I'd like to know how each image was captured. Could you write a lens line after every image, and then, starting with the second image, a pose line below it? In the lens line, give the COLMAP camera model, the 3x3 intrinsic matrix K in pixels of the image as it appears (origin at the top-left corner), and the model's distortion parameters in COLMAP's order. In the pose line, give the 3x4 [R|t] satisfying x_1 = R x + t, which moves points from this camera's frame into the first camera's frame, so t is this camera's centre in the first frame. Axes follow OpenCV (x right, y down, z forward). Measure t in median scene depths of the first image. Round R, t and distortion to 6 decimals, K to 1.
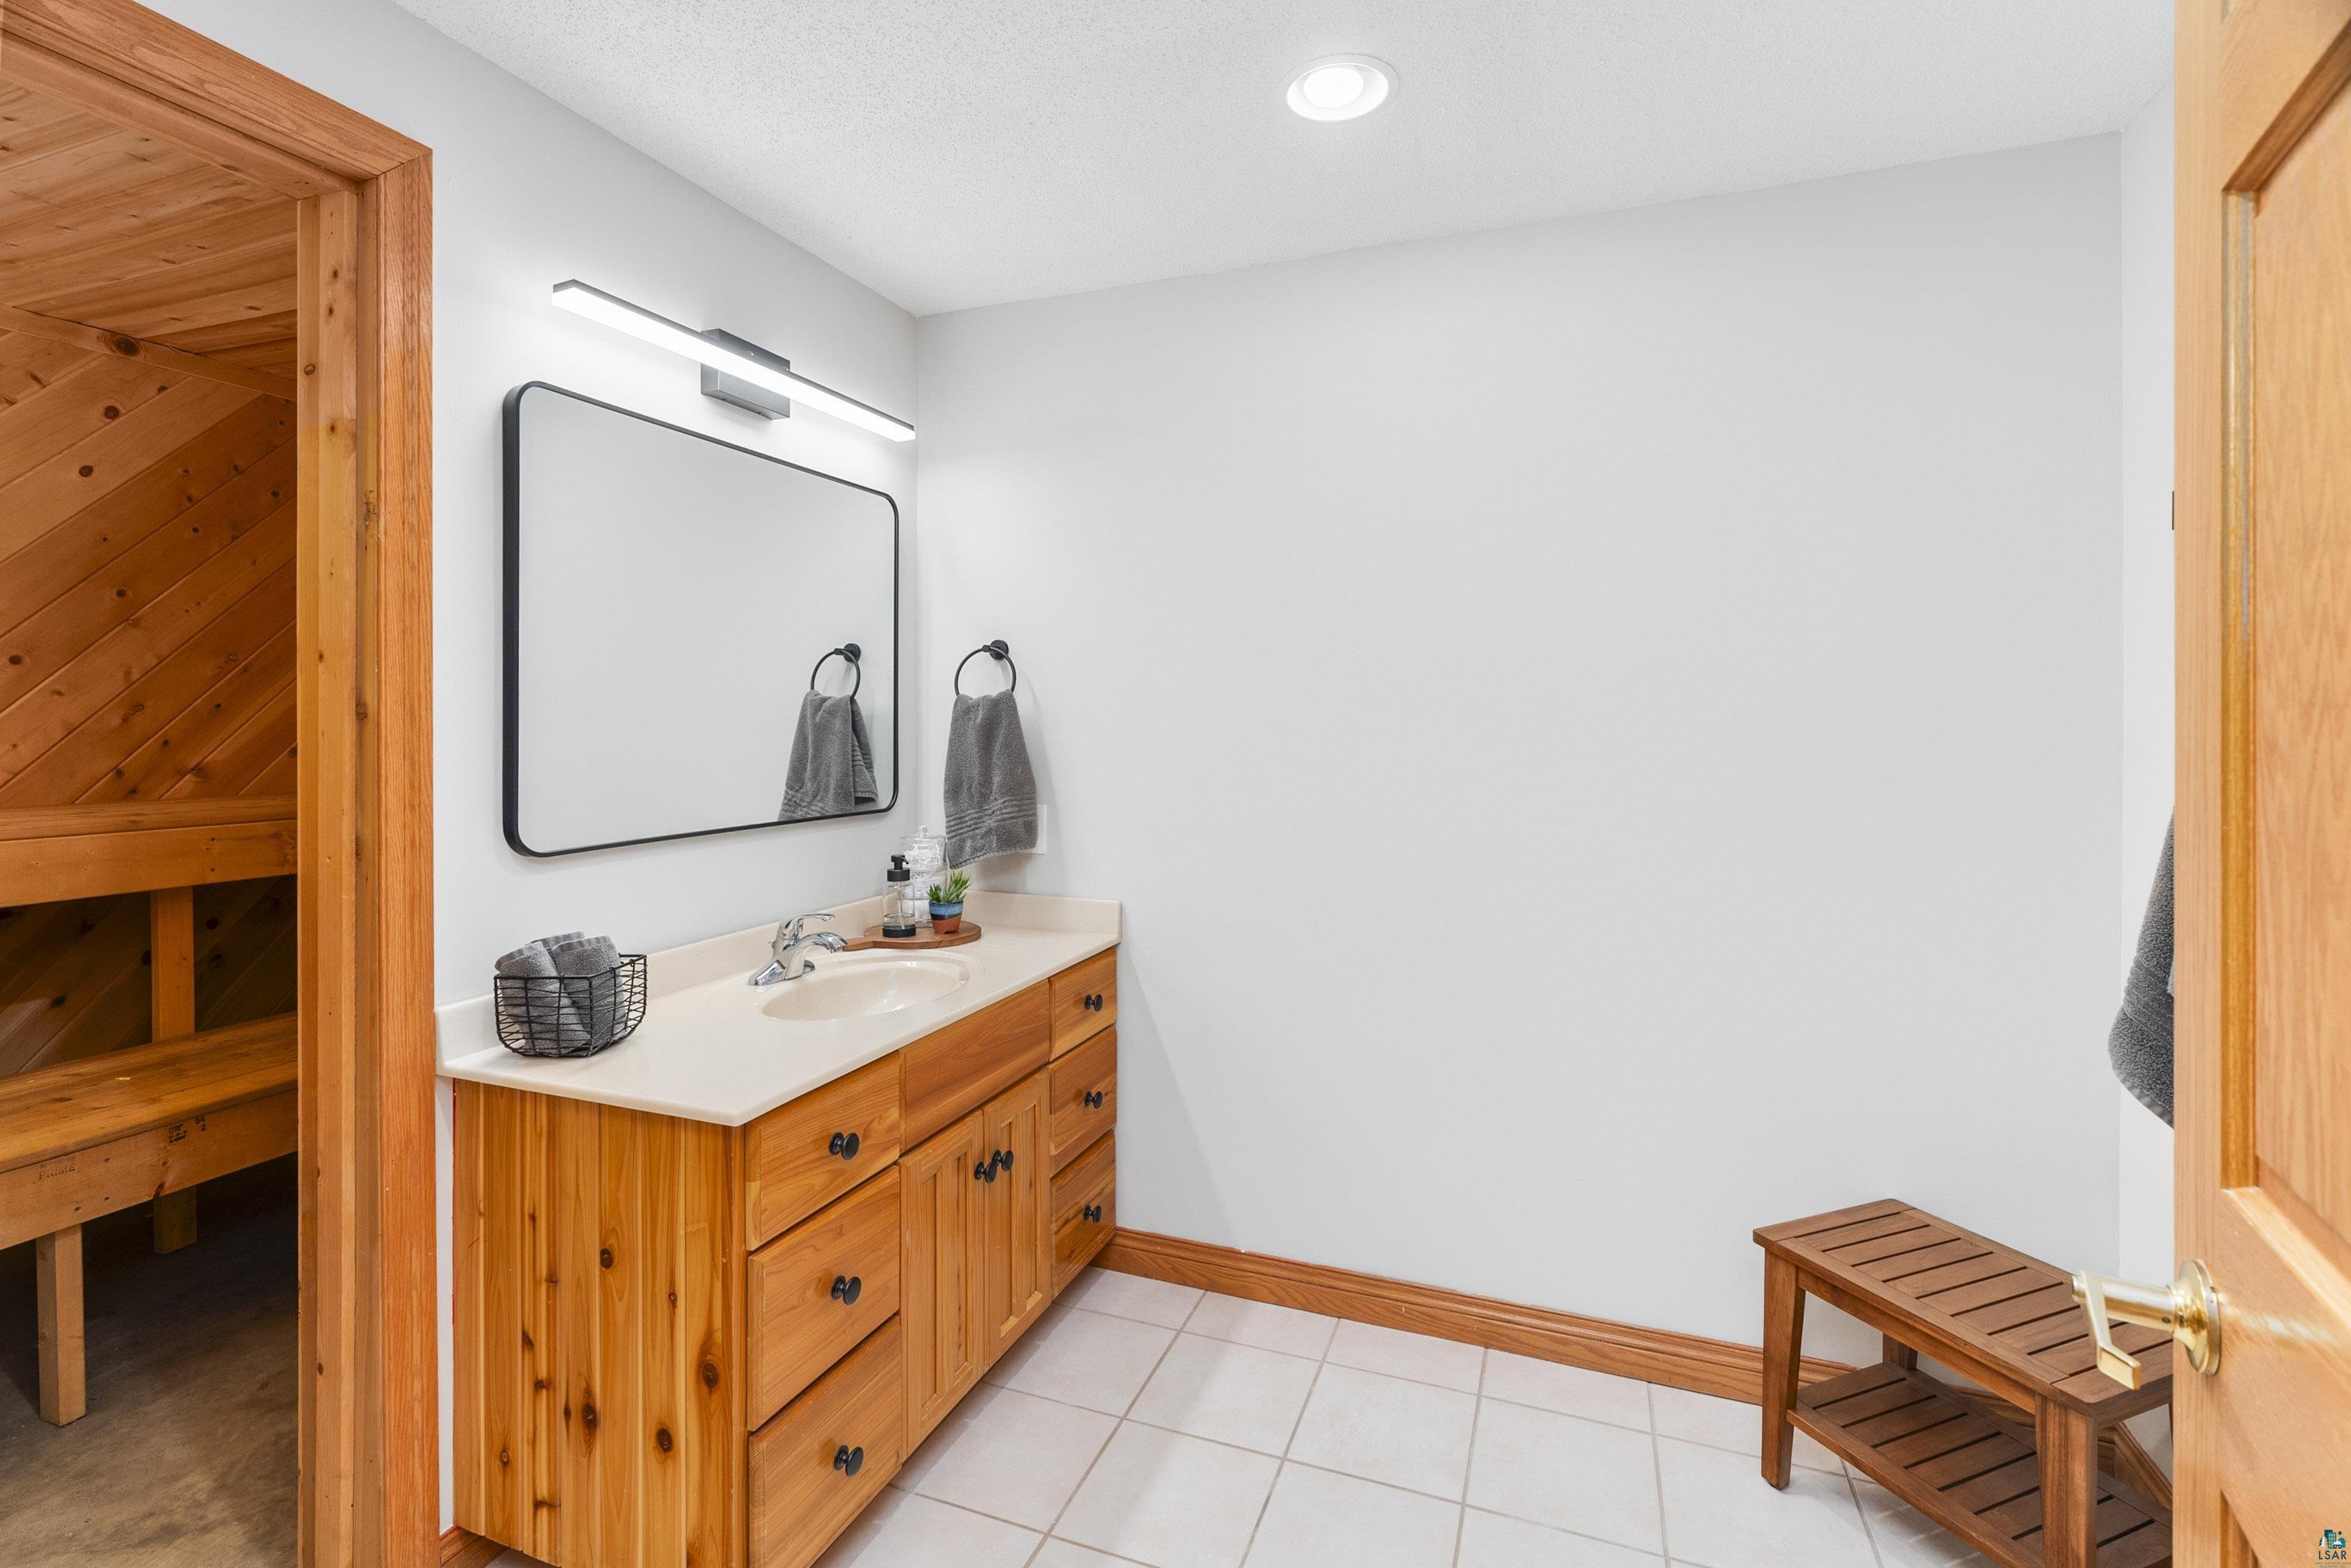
lens RADIAL K [[1074.8, 0, 1176.2], [0, 1074.8, 762.6], [0, 0, 1]] dist [-0.009534, 0.002167]
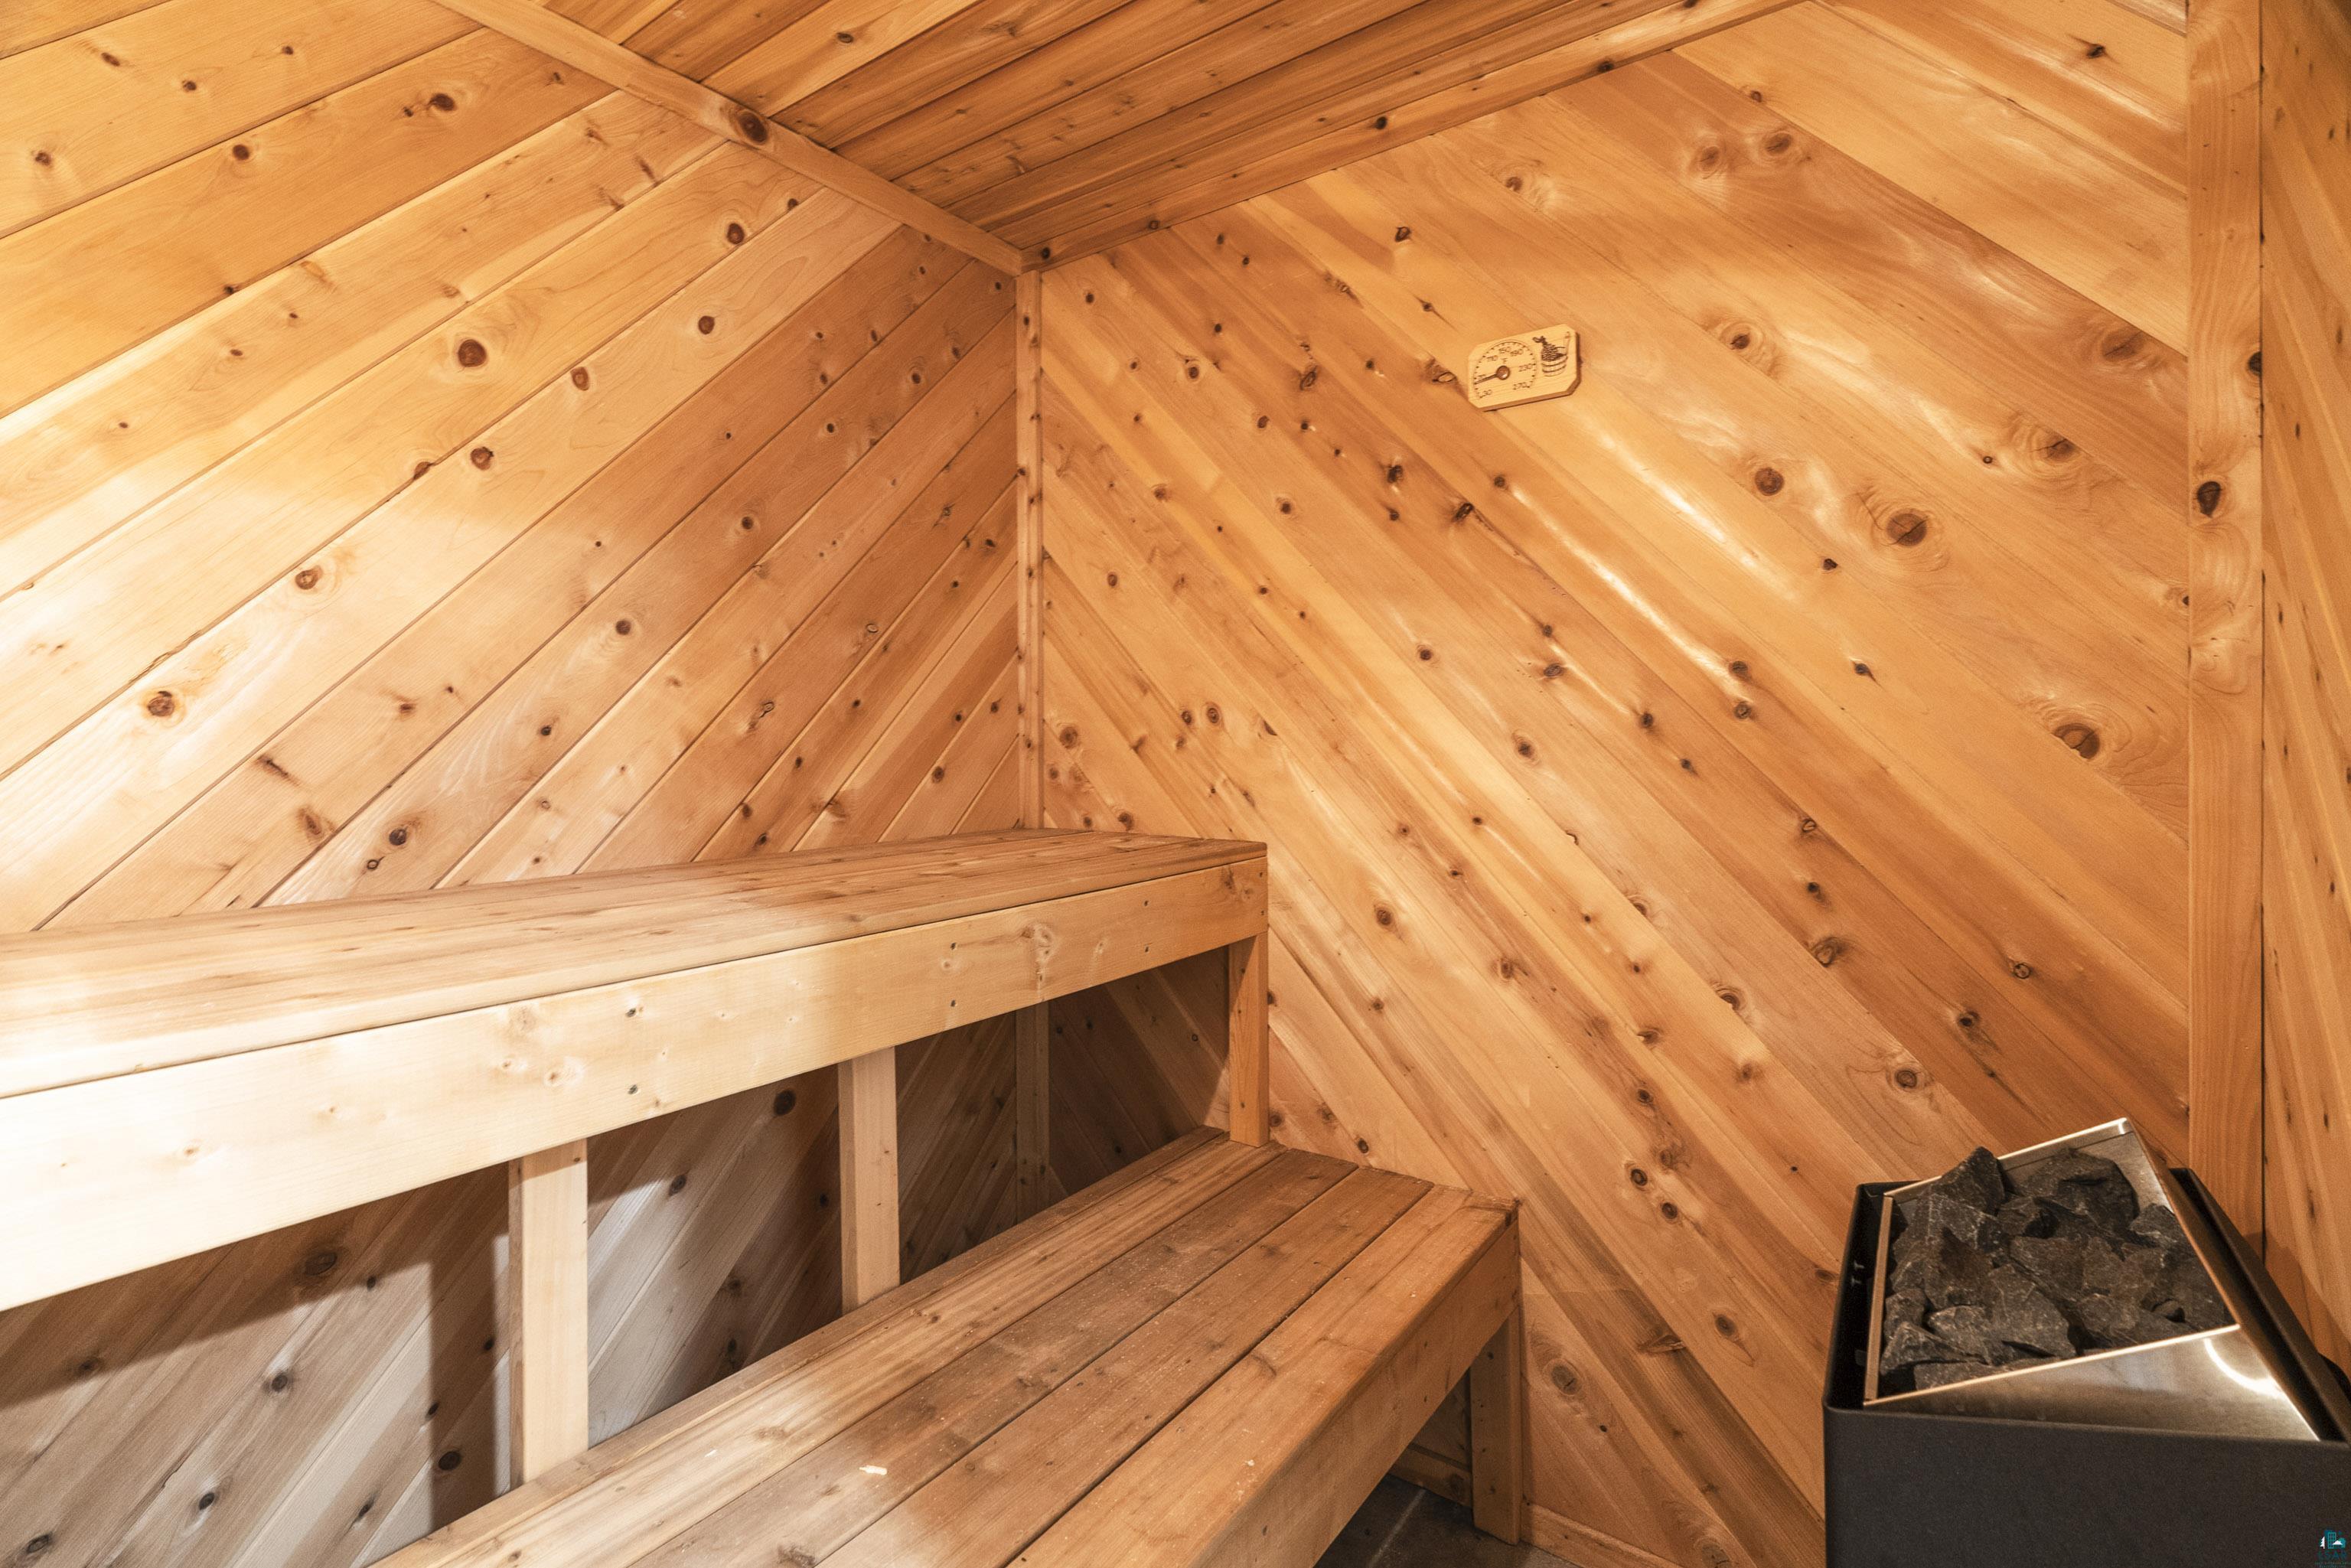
lens RADIAL K [[1074.8, 0, 1177.7], [0, 1074.8, 771.5], [0, 0, 1]] dist [-0.009534, 0.002167]
pose [[0.967189, -0.002205, -0.254050, -0.583151], [0.001788, 0.999997, -0.001874, -0.011575], [0.254053, 0.001358, 0.967189, 0.454807]]
